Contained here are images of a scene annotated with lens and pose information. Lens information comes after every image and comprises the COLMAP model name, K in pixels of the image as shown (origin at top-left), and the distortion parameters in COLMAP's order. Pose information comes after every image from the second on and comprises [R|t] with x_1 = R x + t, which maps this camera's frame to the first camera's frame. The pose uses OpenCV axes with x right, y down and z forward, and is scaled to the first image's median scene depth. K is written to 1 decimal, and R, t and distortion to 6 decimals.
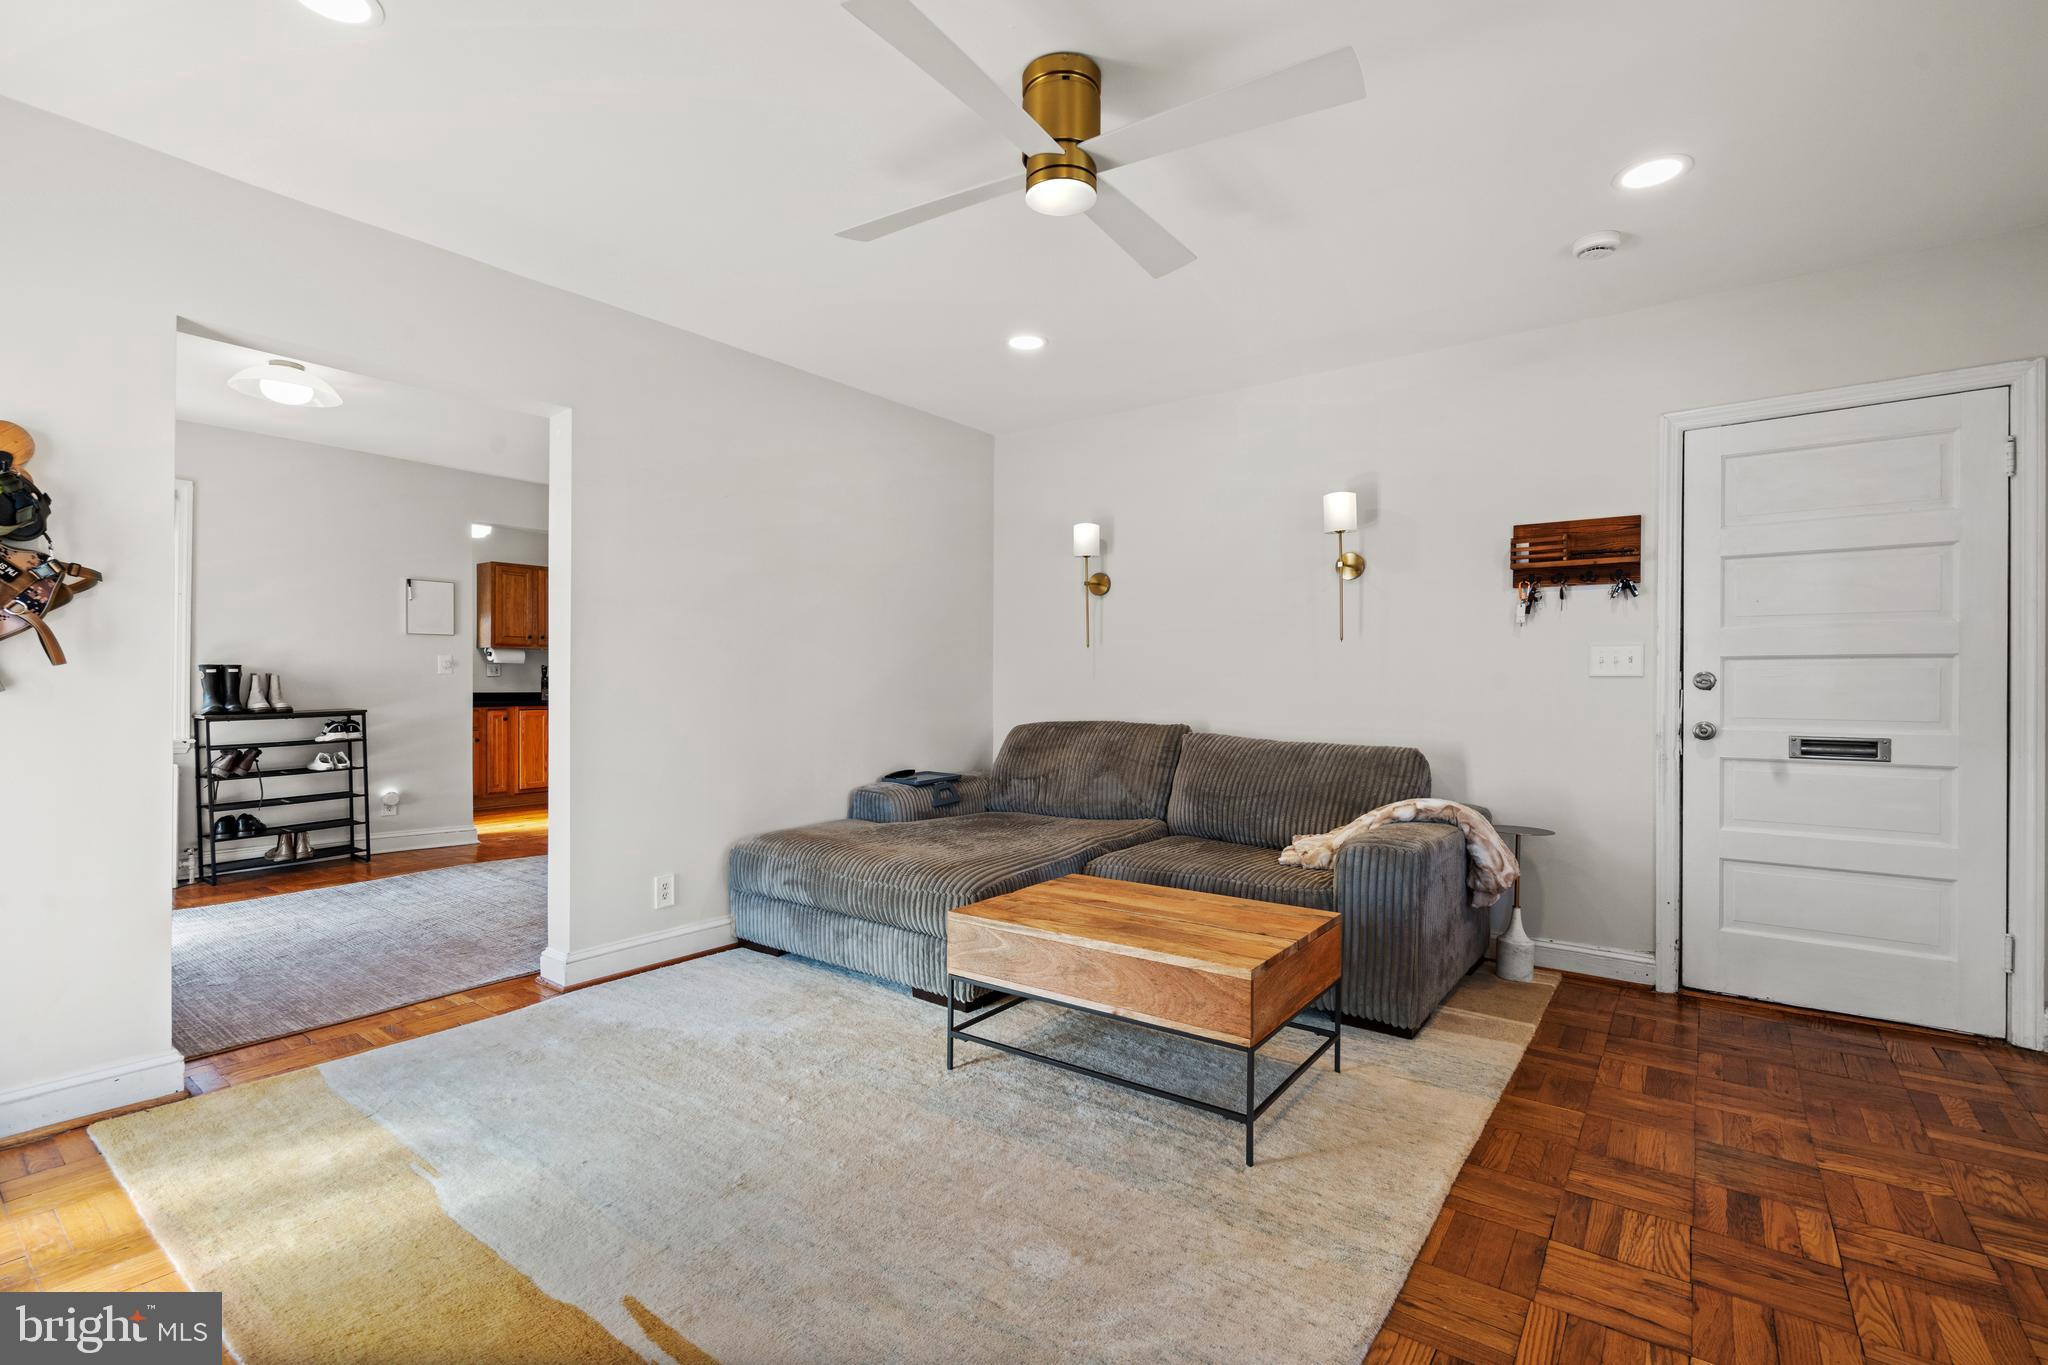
lens RADIAL K [[924.1, 0, 1024.6], [0, 924.1, 684.3], [0, 0, 1]] dist [0.000303, 0.000037]
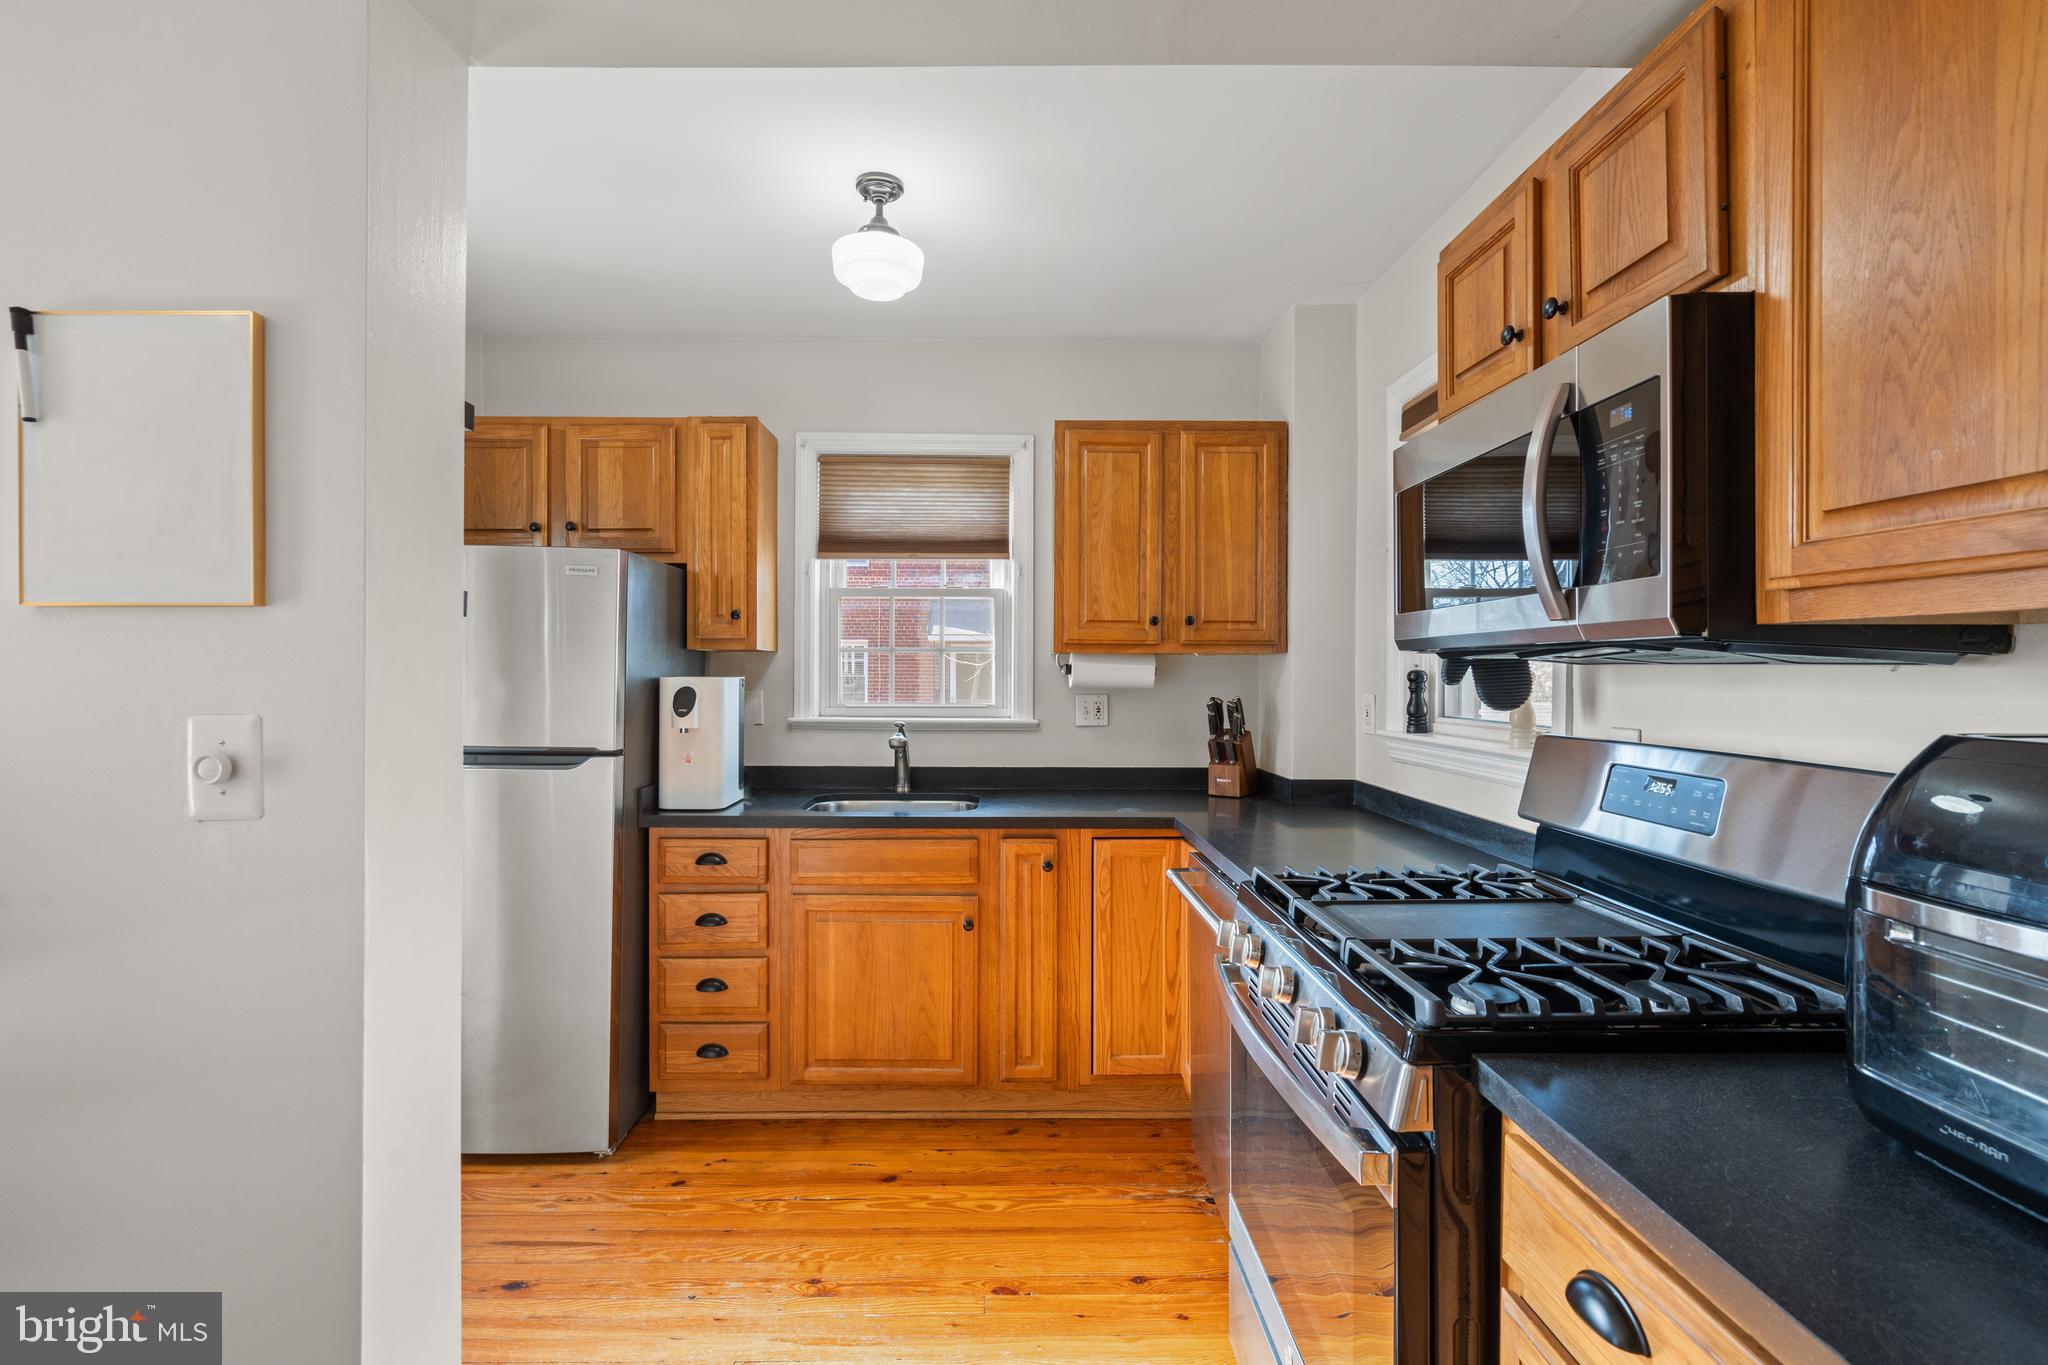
lens RADIAL K [[924.1, 0, 1019.2], [0, 924.1, 675.4], [0, 0, 1]] dist [0.000303, 0.000037]
pose [[0.610496, 0.001601, -0.792018, -0.293026], [-0.001711, 0.999998, 0.000702, -0.030685], [0.792017, 0.000927, 0.610498, 0.762811]]
